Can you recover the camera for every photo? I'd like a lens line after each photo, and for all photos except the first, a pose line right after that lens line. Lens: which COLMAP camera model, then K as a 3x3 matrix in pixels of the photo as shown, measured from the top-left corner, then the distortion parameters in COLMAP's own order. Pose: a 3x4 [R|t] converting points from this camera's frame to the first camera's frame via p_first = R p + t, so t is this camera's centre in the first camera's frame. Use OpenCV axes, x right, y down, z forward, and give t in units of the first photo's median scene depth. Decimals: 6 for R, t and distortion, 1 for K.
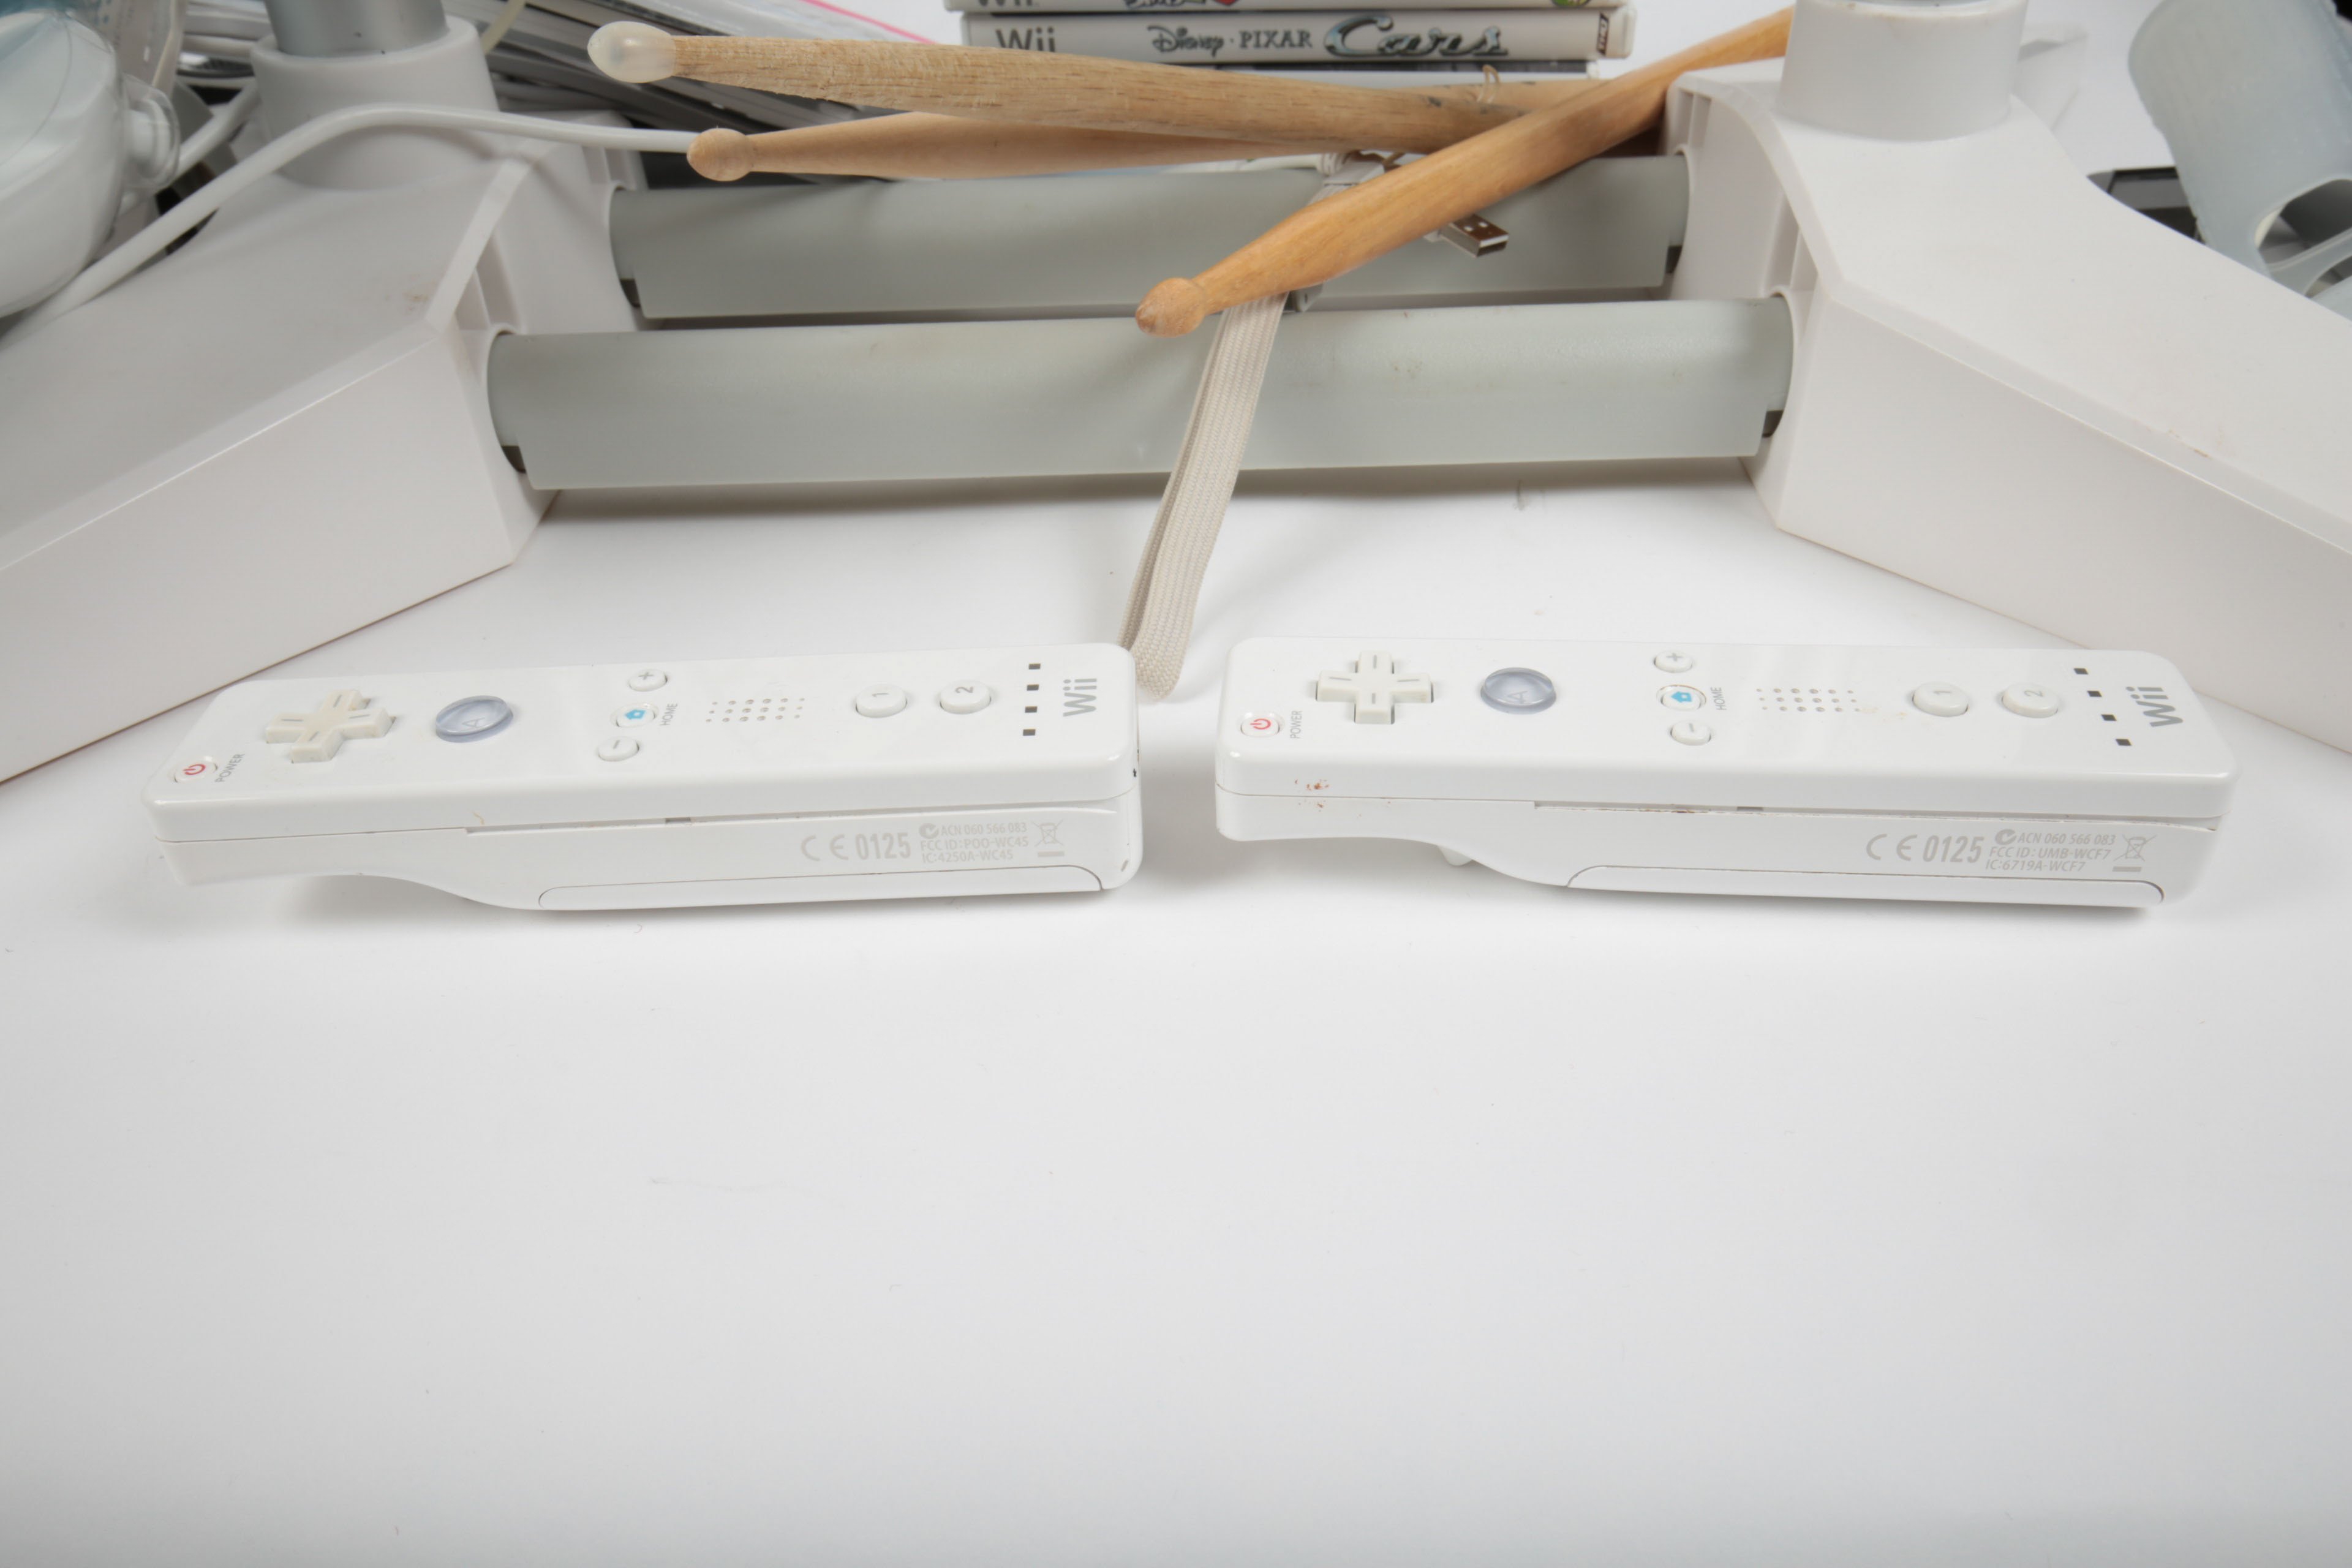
lens RADIAL K [[1872.0, 0, 1168.6], [0, 1872.0, 758.3], [0, 0, 1]] dist [0.030127, -0.013571]
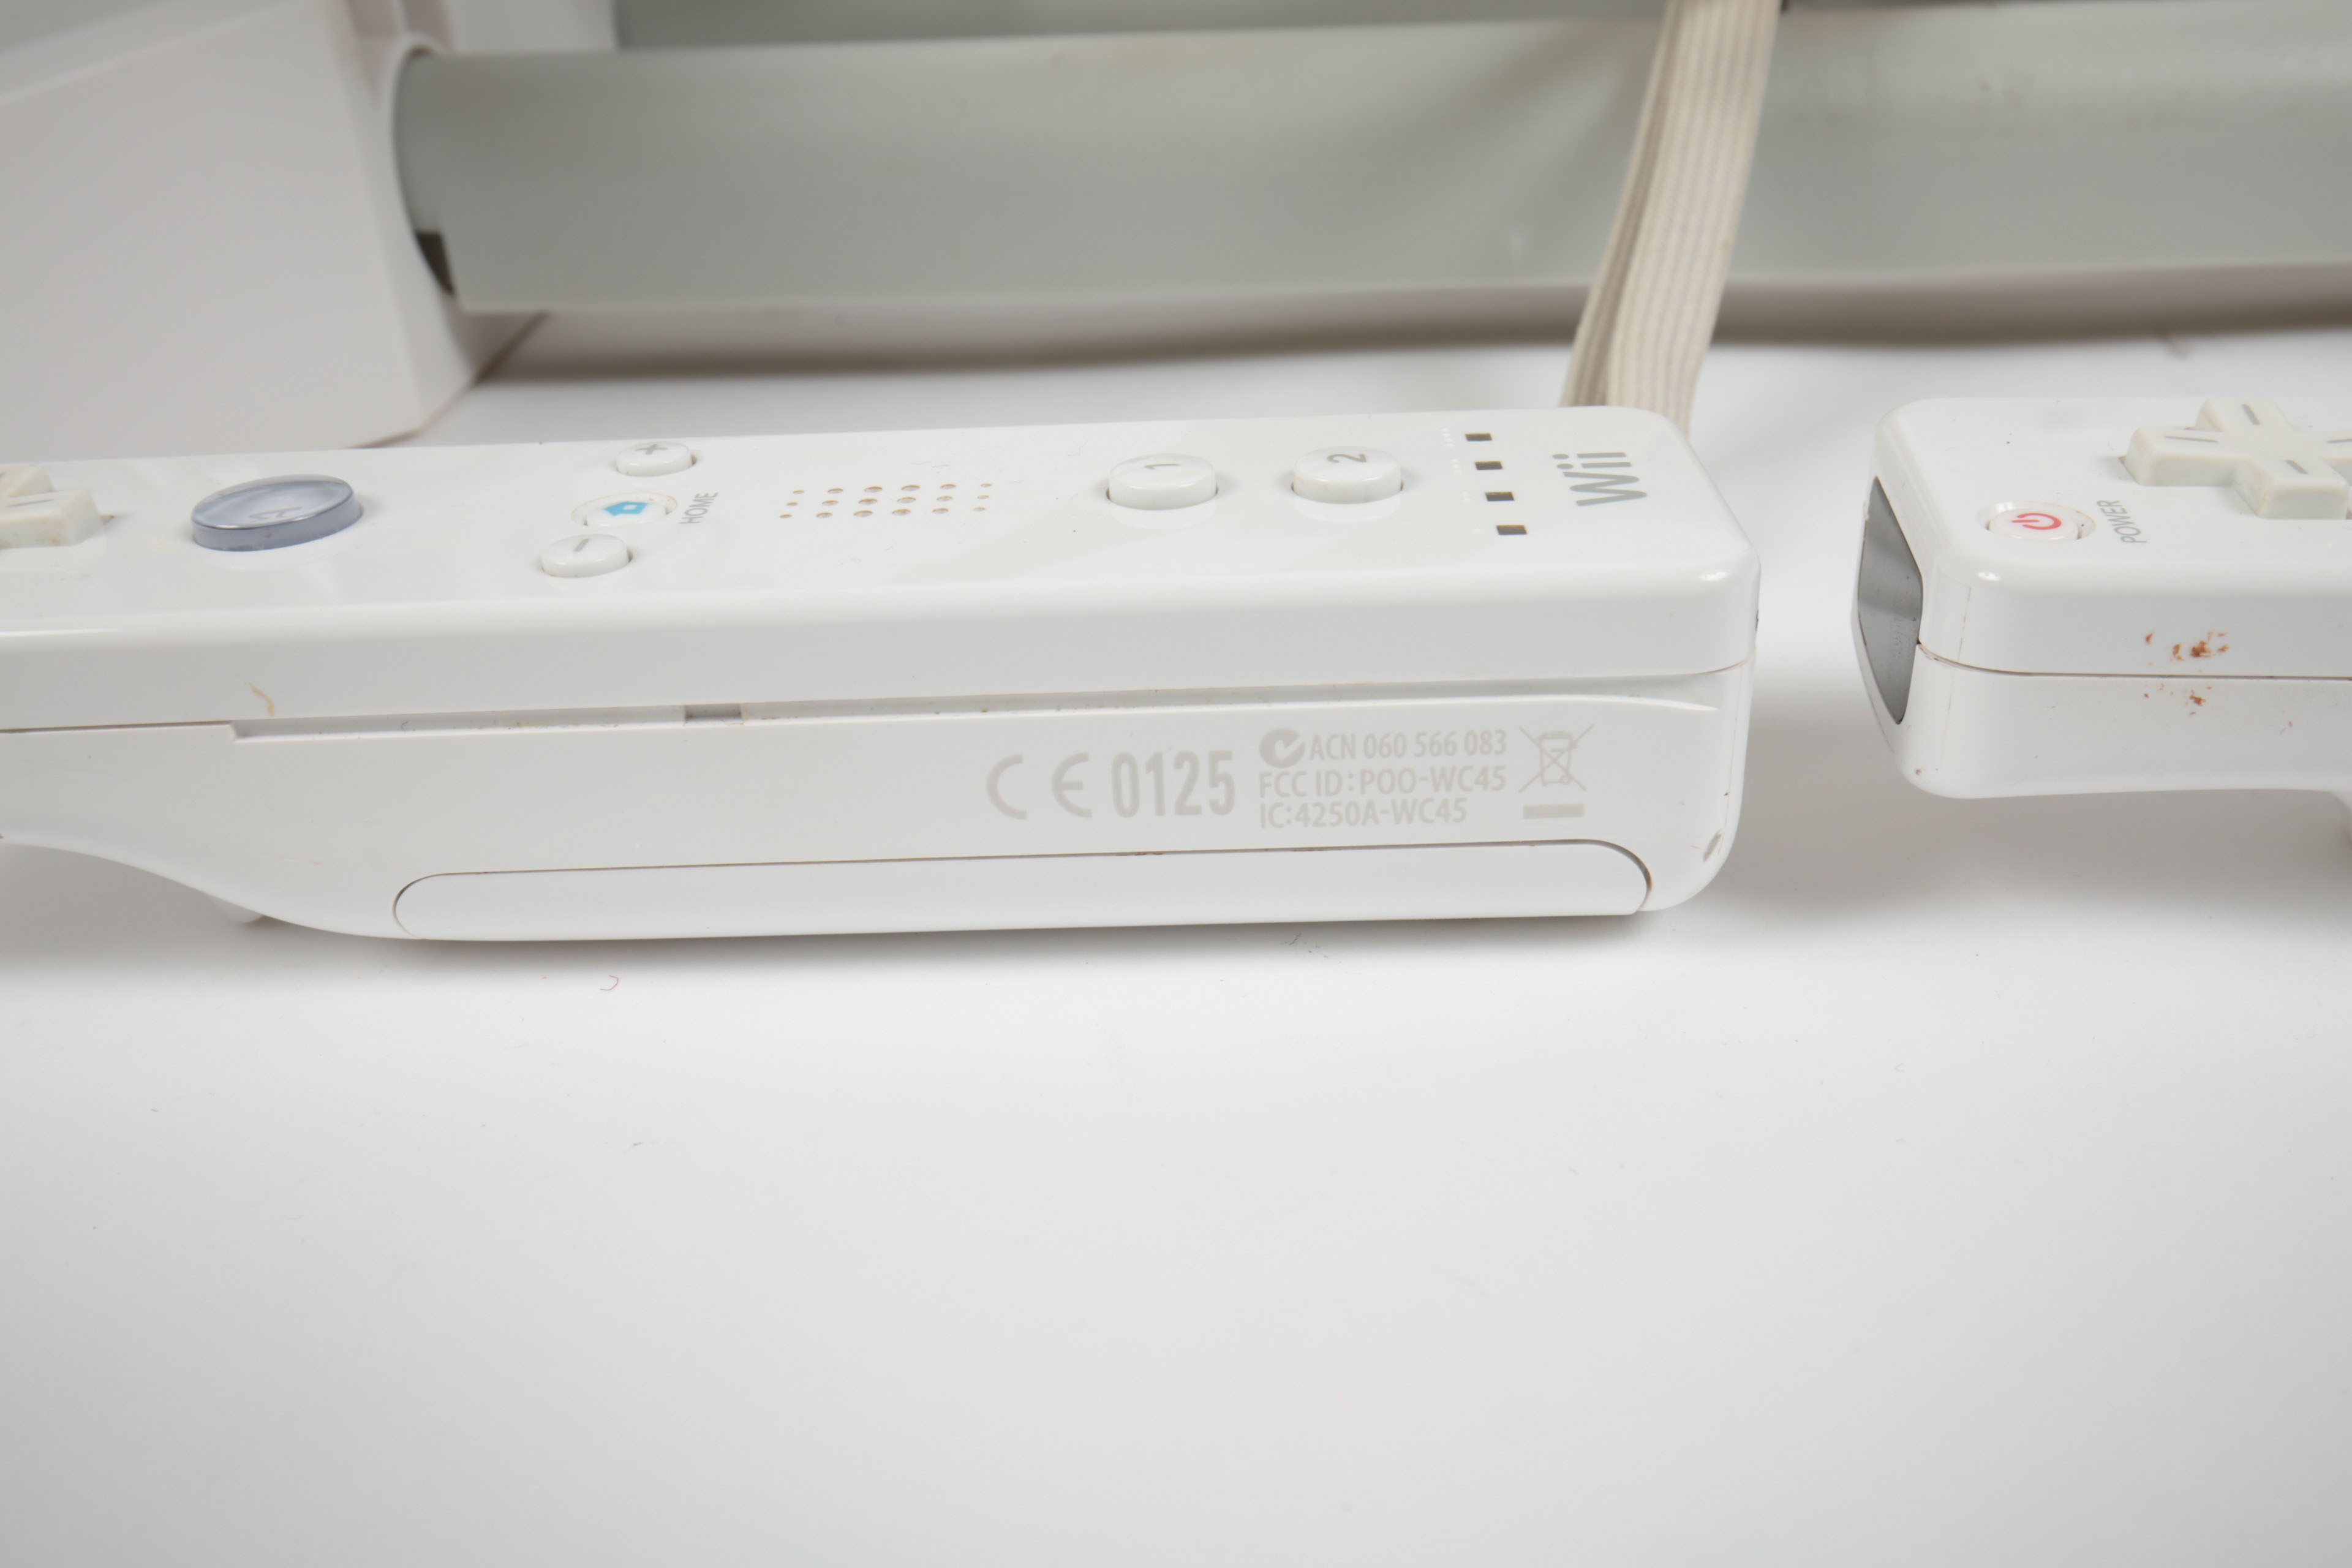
lens RADIAL K [[2286.7, 0, 1179.6], [0, 2286.7, 710.0], [0, 0, 1]] dist [0.043731, 0.000000]
pose [[0.999264, 0.010699, -0.036837, -0.130821], [-0.015358, 0.991576, -0.128613, 0.097892], [0.035150, 0.129084, 0.991010, 0.465542]]
